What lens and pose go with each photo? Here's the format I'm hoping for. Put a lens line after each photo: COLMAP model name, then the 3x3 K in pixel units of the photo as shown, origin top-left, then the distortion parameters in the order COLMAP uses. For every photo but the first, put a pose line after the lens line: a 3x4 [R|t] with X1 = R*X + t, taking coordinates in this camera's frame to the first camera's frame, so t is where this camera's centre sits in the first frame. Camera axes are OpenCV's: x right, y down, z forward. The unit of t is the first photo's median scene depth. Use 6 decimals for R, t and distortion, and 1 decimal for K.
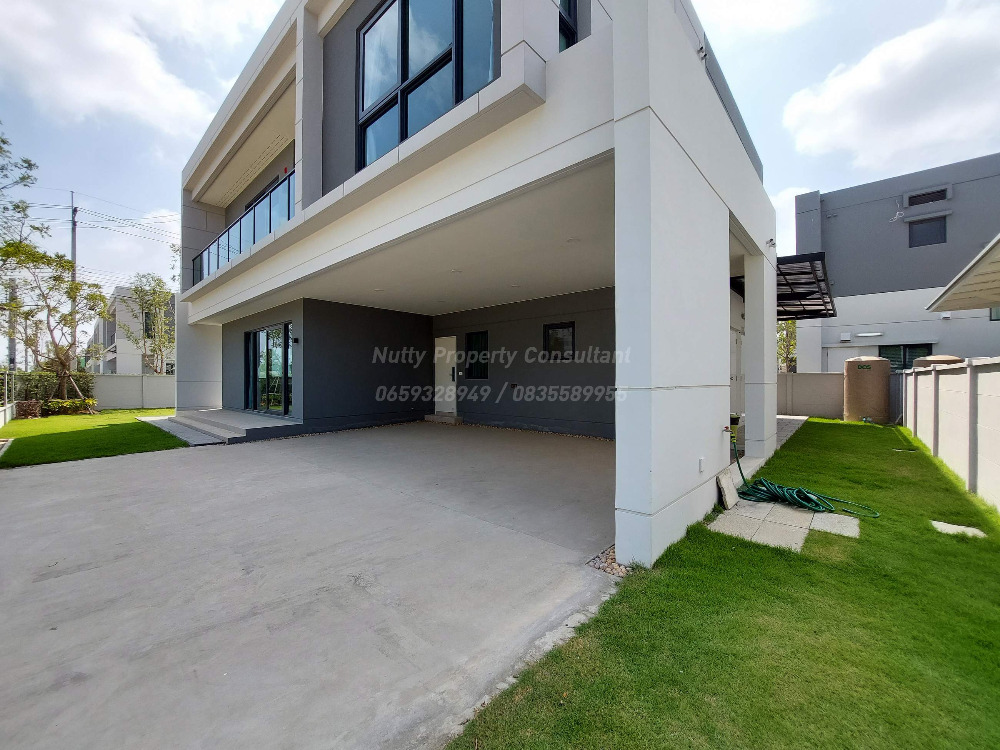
lens RADIAL K [[408.3, 0, 497.6], [0, 408.3, 376.2], [0, 0, 1]] dist [-0.022036, 0.000588]
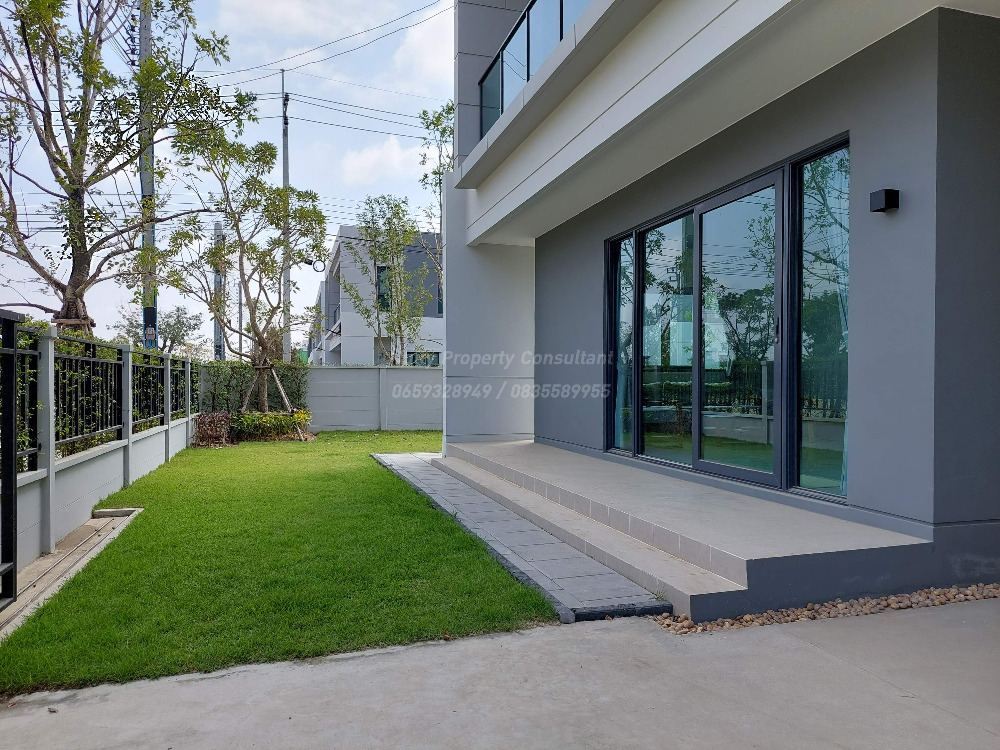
lens RADIAL K [[714.5, 0, 502.2], [0, 714.5, 379.5], [0, 0, 1]] dist [0.003868, -0.007107]
pose [[0.857300, 0.001031, -0.514817, -0.356502], [-0.000287, 0.999999, 0.001525, 0.015648], [0.514818, -0.001159, 0.857299, 0.378759]]
